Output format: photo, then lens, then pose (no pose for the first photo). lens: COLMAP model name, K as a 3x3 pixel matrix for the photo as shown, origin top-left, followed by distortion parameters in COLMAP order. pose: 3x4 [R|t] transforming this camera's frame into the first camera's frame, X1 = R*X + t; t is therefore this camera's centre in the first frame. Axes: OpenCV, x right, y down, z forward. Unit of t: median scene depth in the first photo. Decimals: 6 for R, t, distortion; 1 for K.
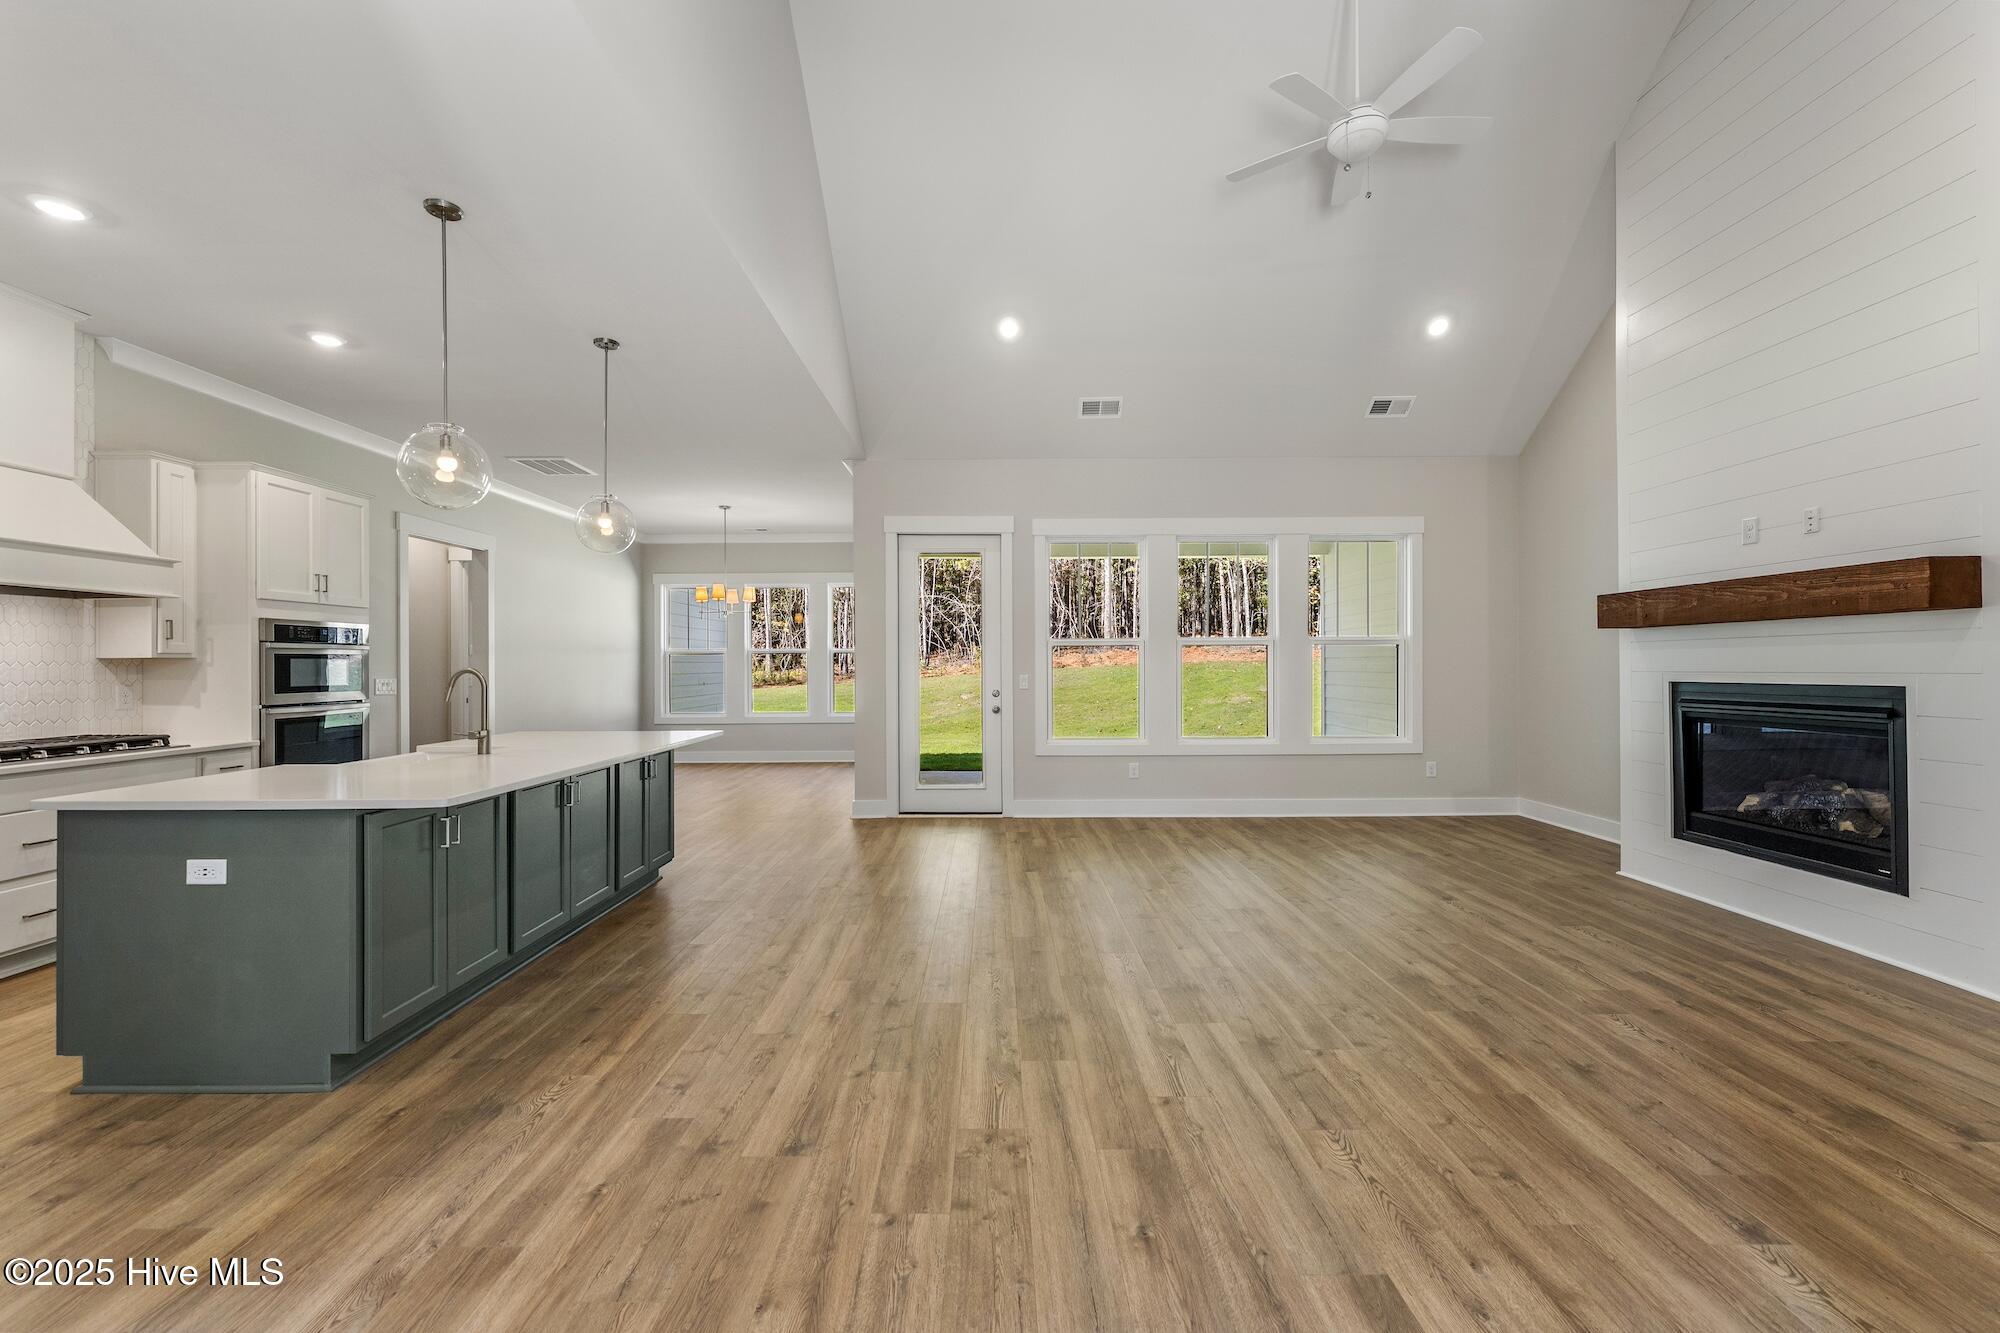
lens RADIAL K [[805.9, 0, 1000.6], [0, 805.9, 662.8], [0, 0, 1]] dist [0.000308, 0.000035]
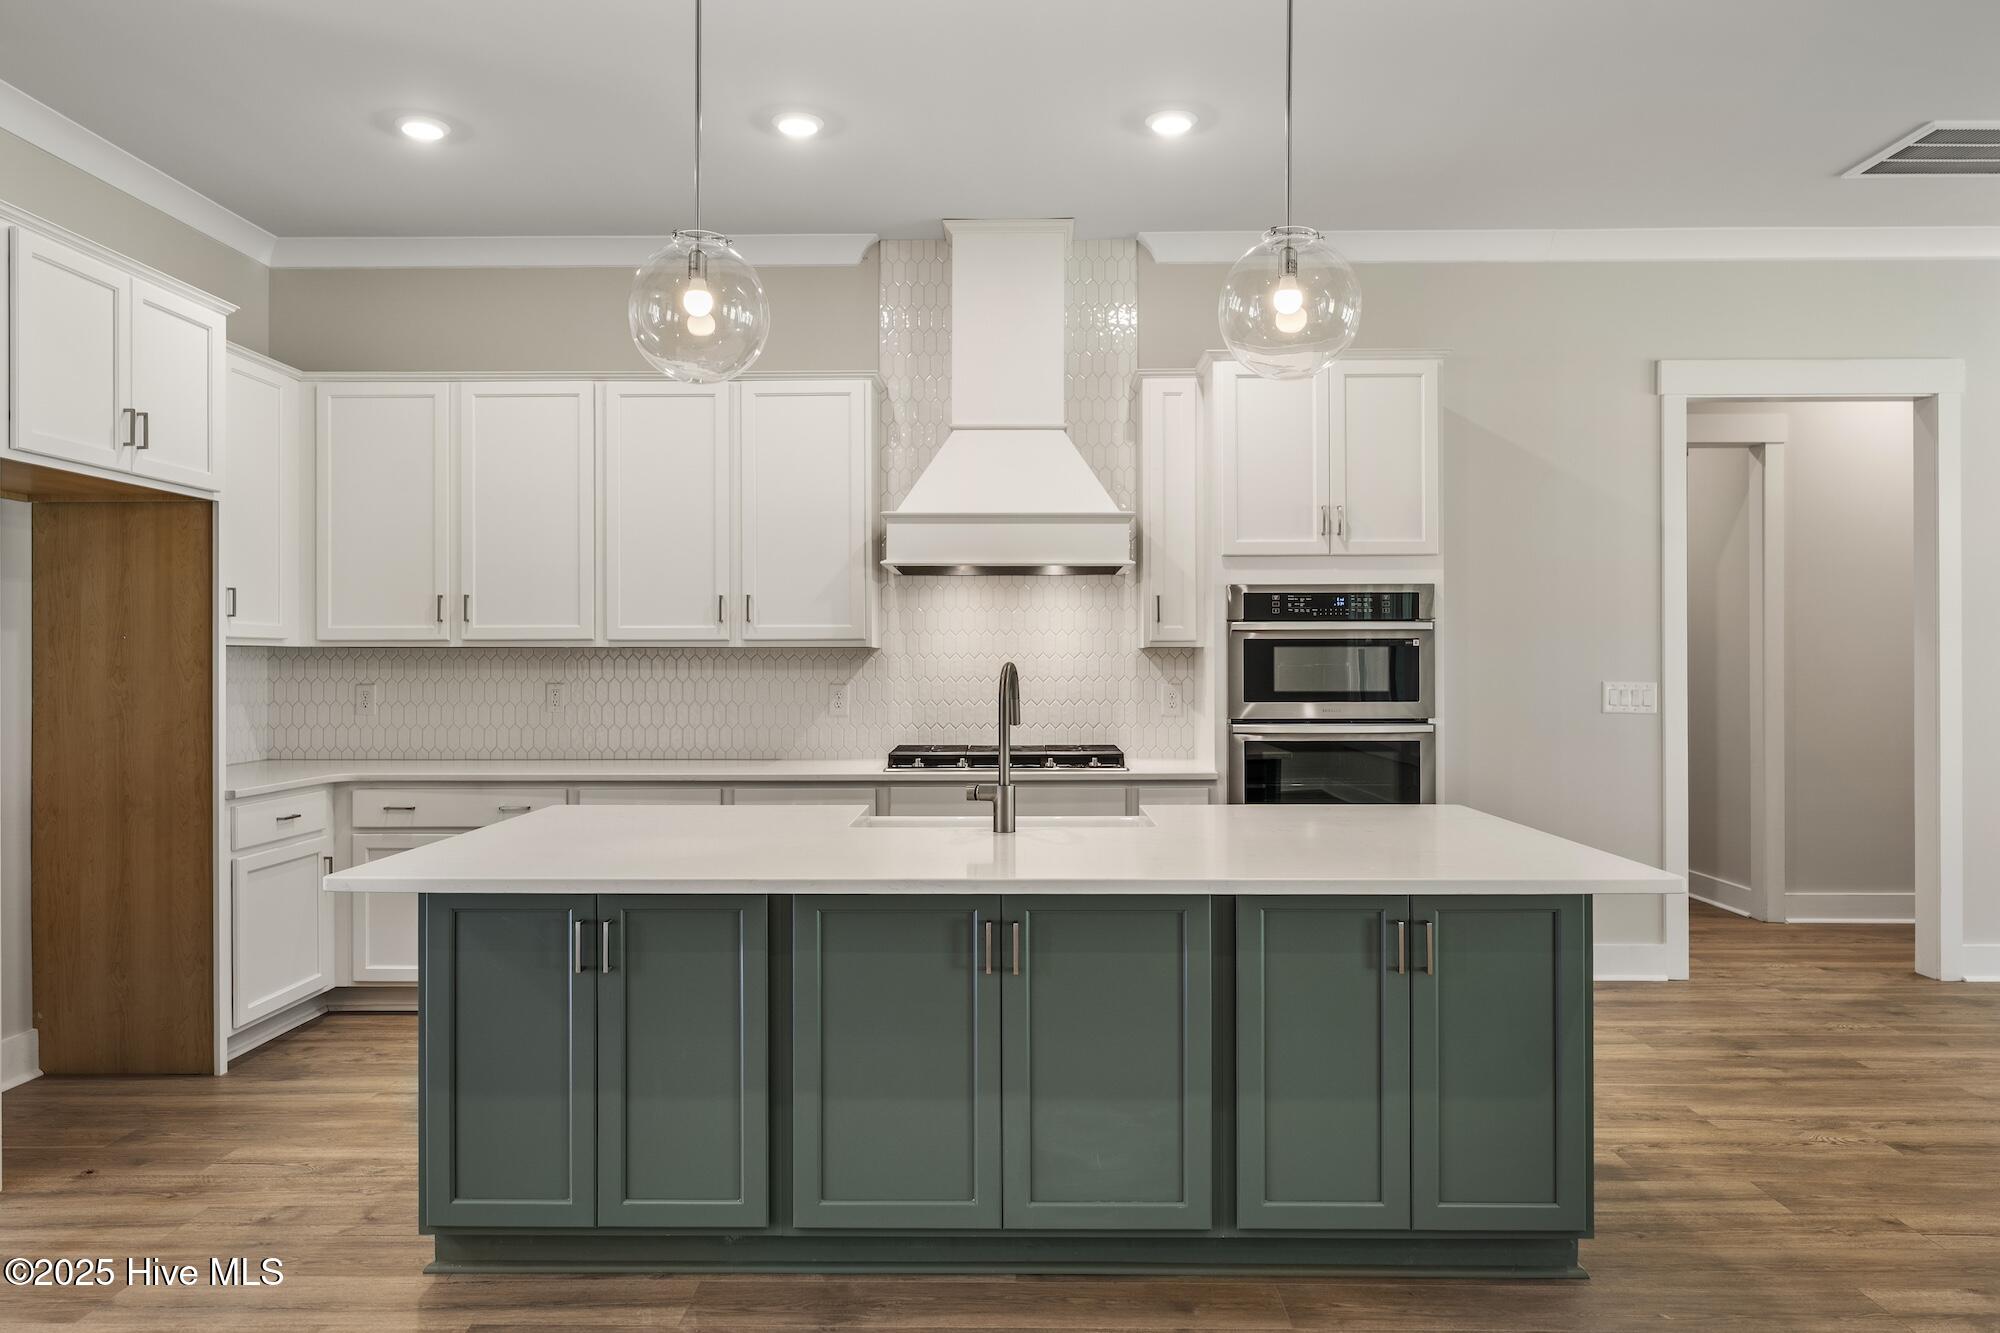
lens RADIAL K [[1340.8, 0, 1000.9], [0, 1340.8, 663.9], [0, 0, 1]] dist [-0.002232, -0.000568]
pose [[-0.020260, 0.007795, -0.999764, 0.177587], [0.004738, 0.999959, 0.007700, -0.000873], [0.999784, -0.004581, -0.020296, 0.864128]]
